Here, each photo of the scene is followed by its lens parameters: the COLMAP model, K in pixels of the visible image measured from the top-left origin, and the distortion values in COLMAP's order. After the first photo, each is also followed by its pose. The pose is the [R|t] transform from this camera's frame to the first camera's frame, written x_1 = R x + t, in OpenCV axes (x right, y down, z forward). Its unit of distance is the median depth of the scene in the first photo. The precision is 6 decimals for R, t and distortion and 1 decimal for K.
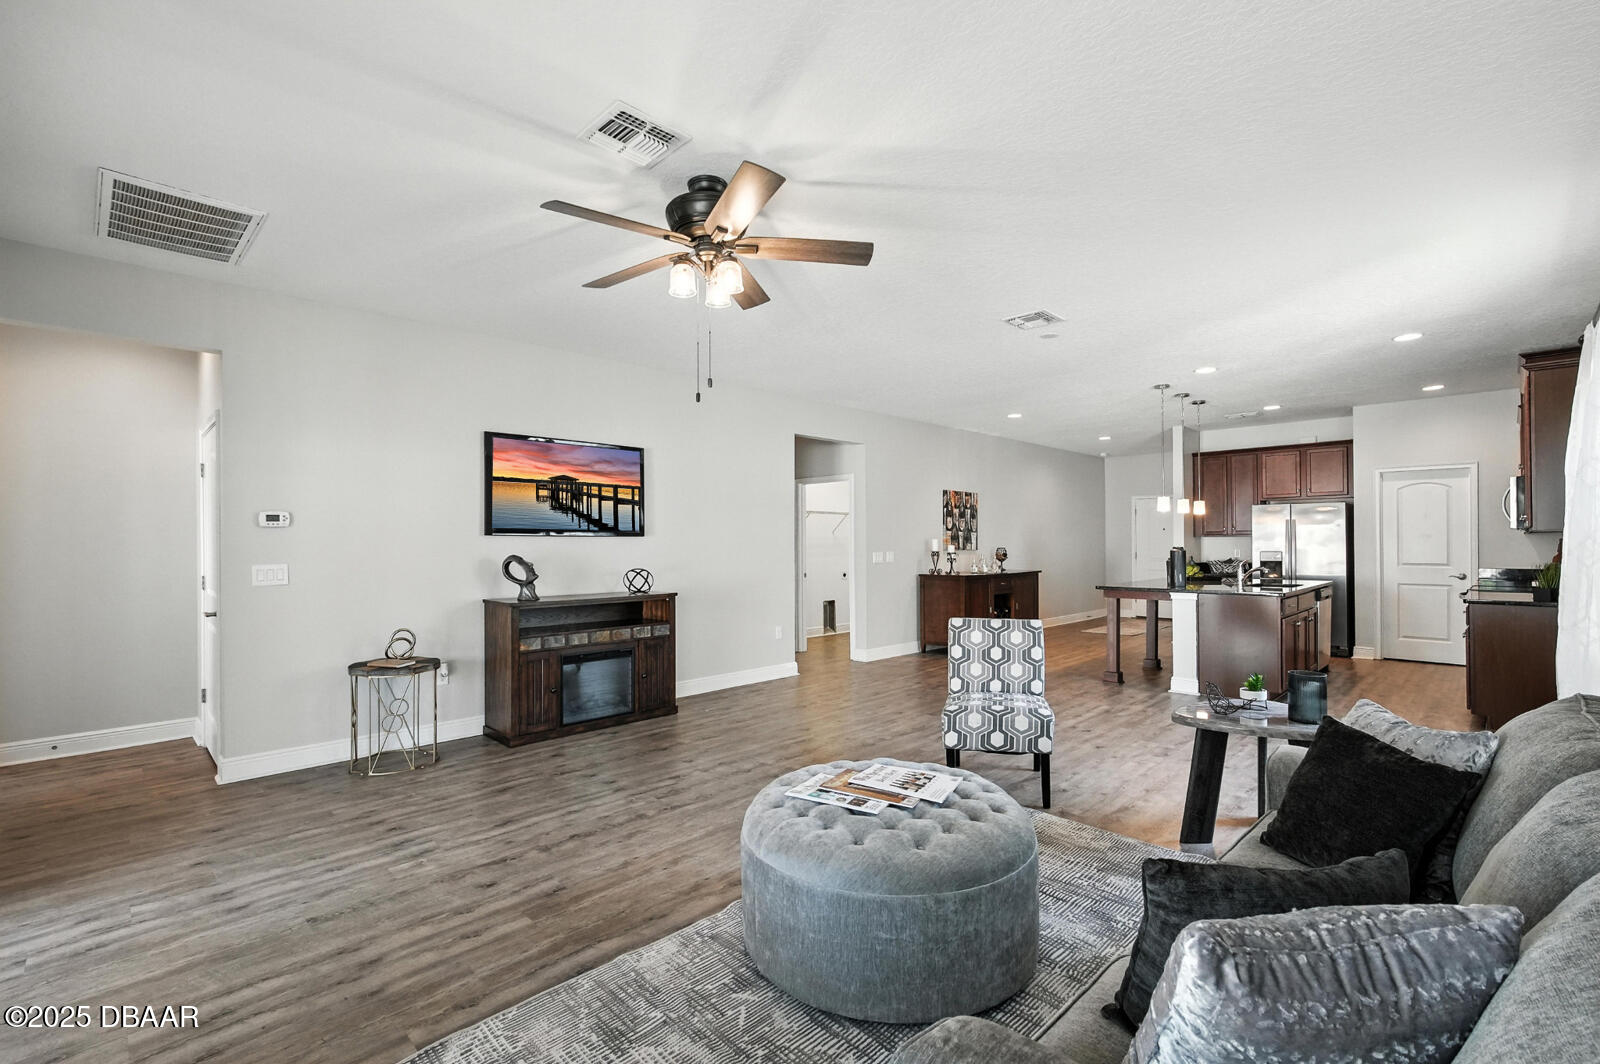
lens RADIAL K [[718.4, 0, 827.4], [0, 718.4, 536.9], [0, 0, 1]] dist [0.021225, 0.000079]
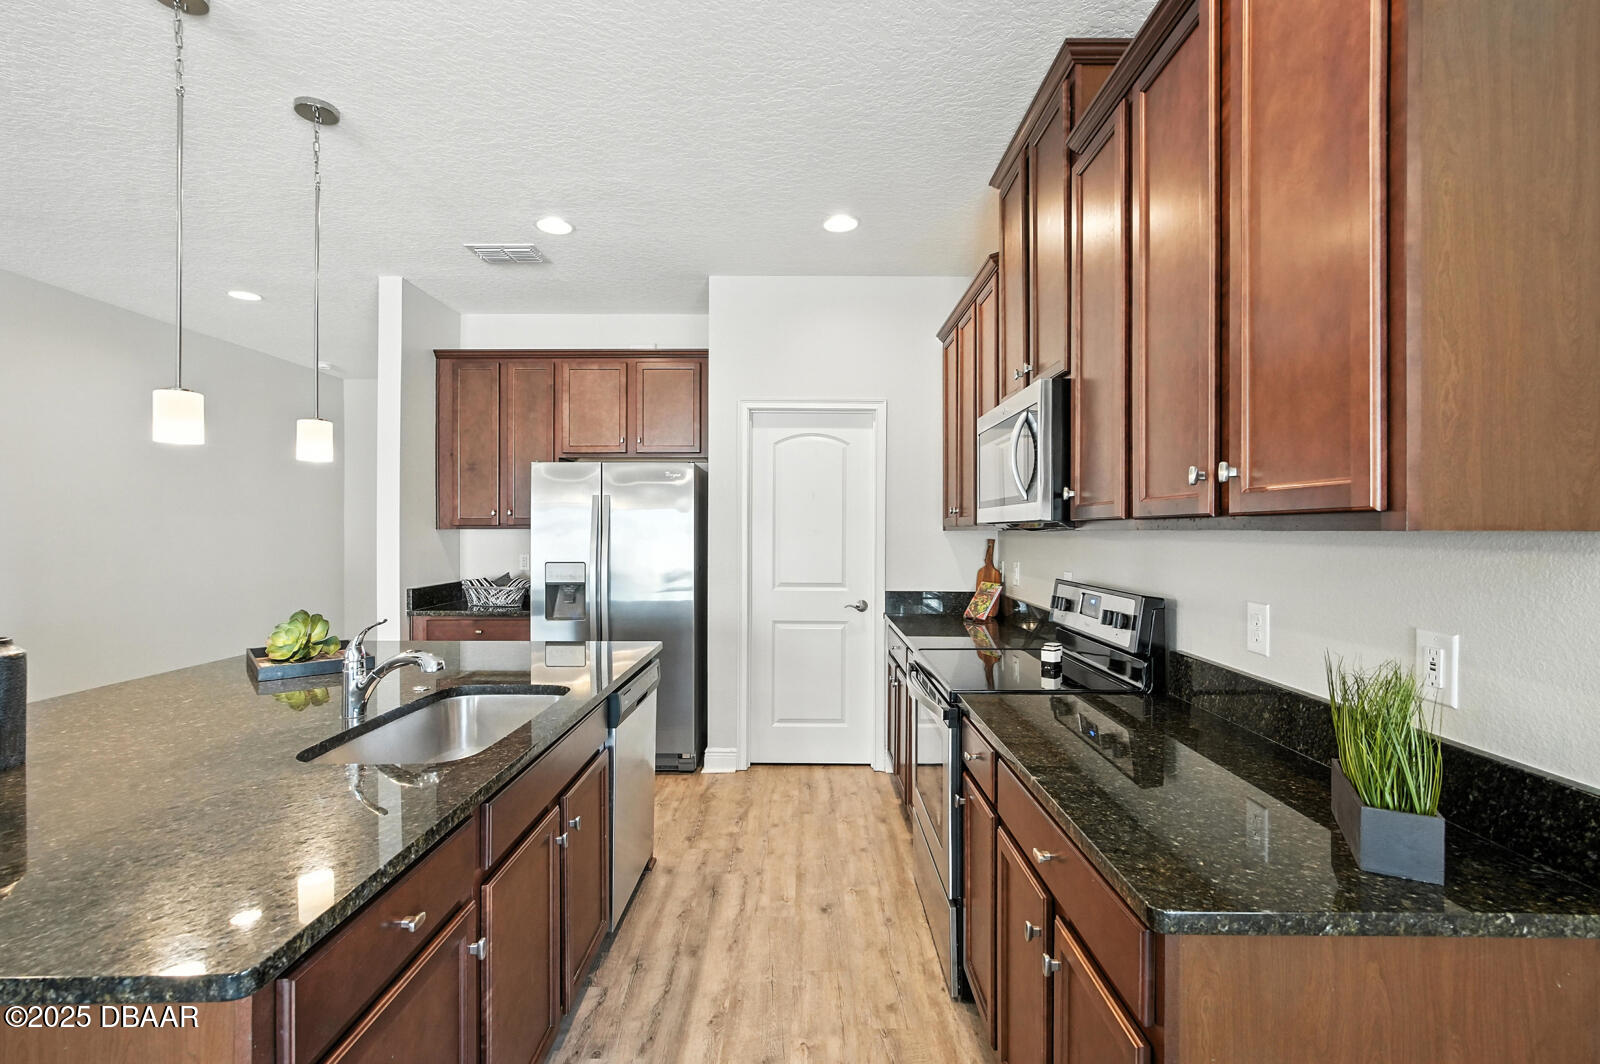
lens RADIAL K [[711.4, 0, 808.0], [0, 711.4, 526.2], [0, 0, 1]] dist [-0.018485, 0.014108]
pose [[0.732459, 0.008298, 0.680761, 0.443702], [-0.010948, 0.999940, -0.000409, -0.004852], [-0.680723, -0.007153, 0.732506, 0.596831]]
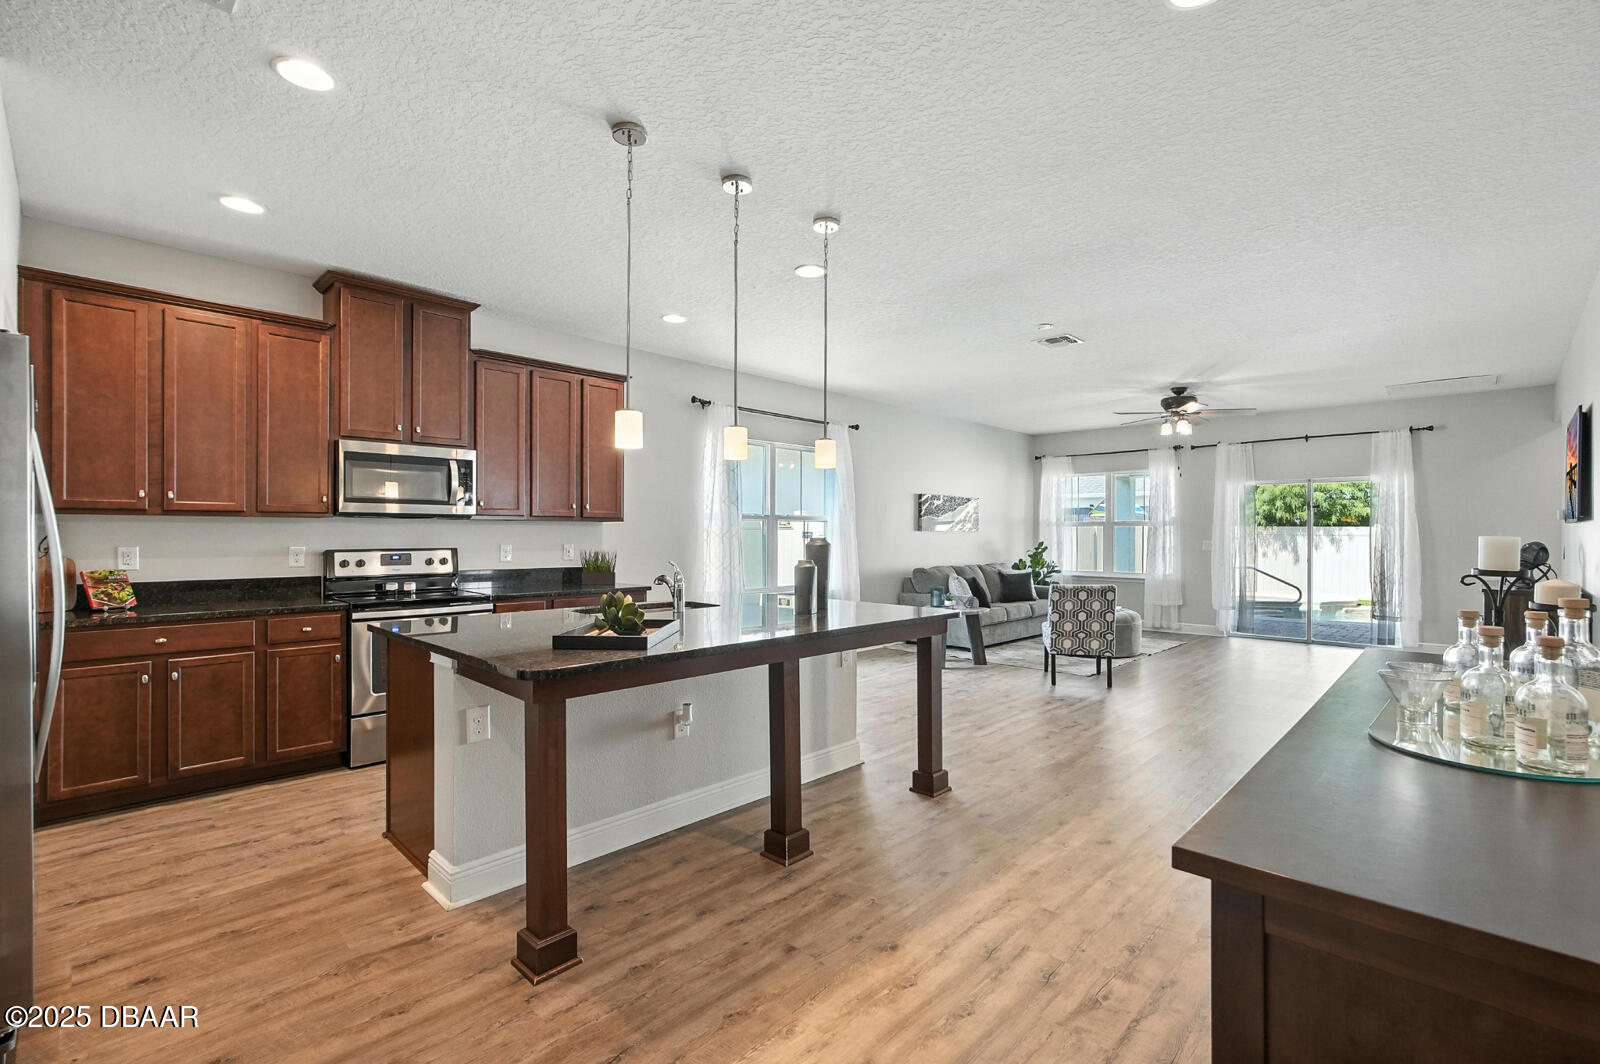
lens RADIAL K [[711.4, 0, 805.2], [0, 711.4, 535.2], [0, 0, 1]] dist [0.001624, 0.001244]
pose [[-0.999873, 0.002190, 0.015806, 0.404967], [0.002102, 0.999982, -0.005580, 0.012417], [-0.015818, -0.005546, -0.999860, 1.295717]]
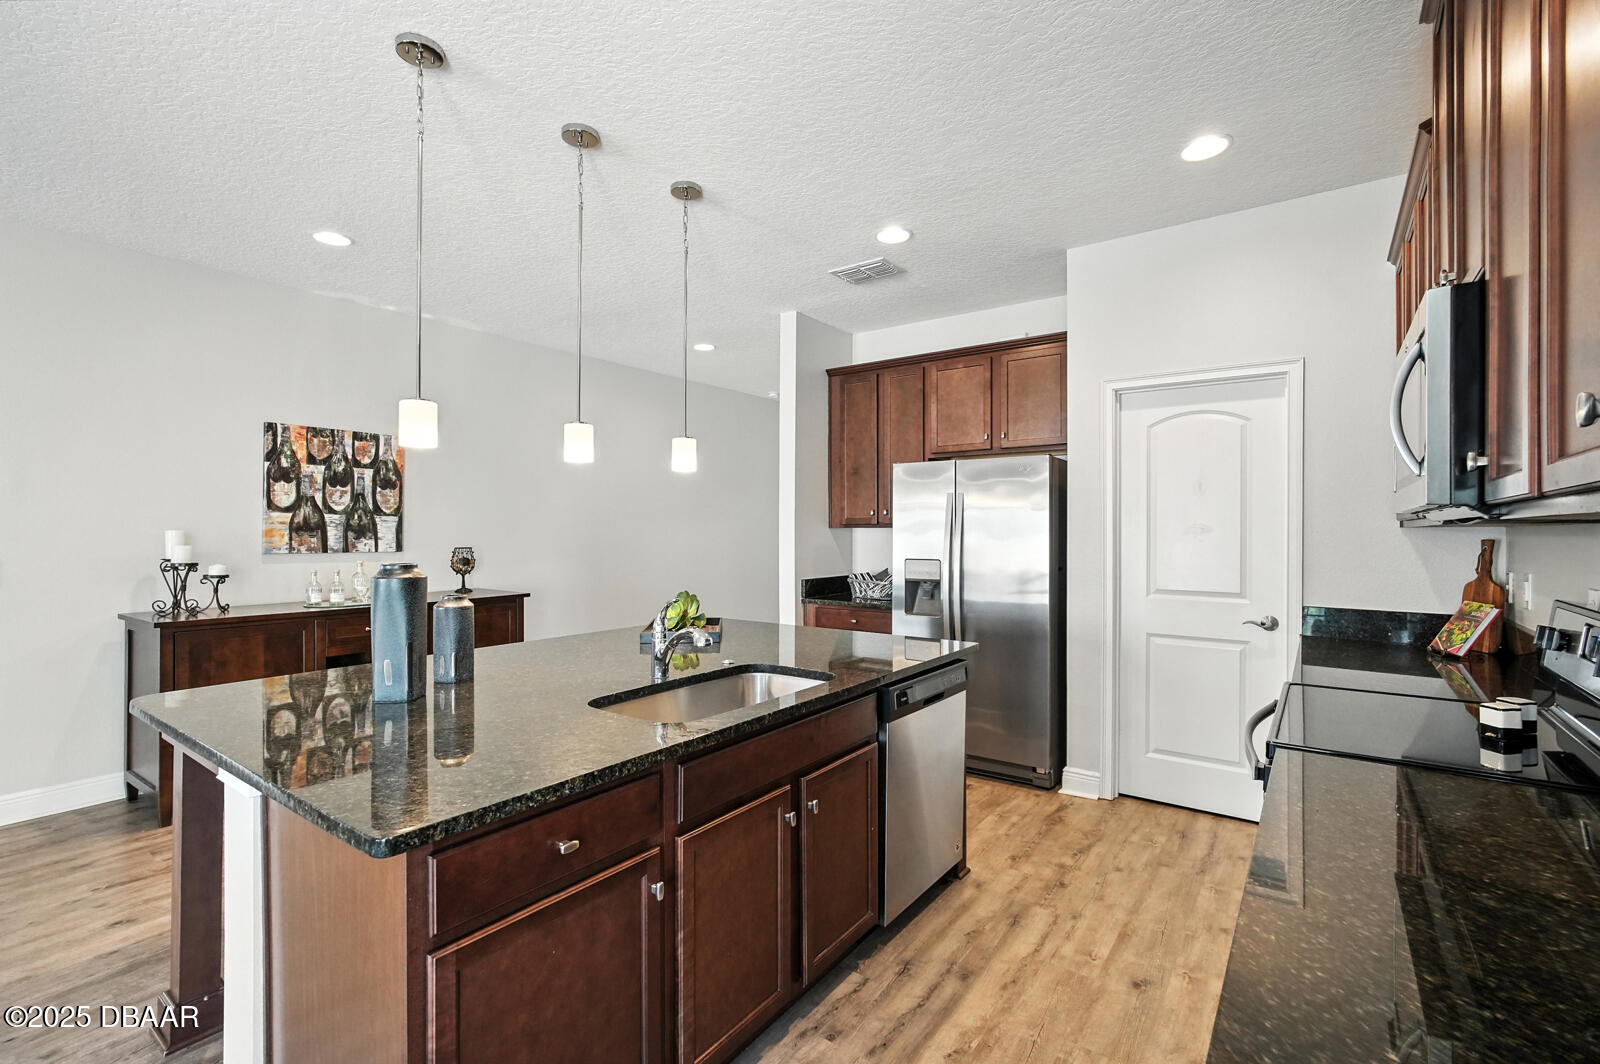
lens RADIAL K [[711.4, 0, 808.0], [0, 711.4, 526.2], [0, 0, 1]] dist [-0.018485, 0.014108]
pose [[0.992018, 0.005701, 0.125968, 0.510358], [-0.006059, 0.999979, 0.002453, -0.002630], [-0.125951, -0.003196, 0.992031, 0.580167]]
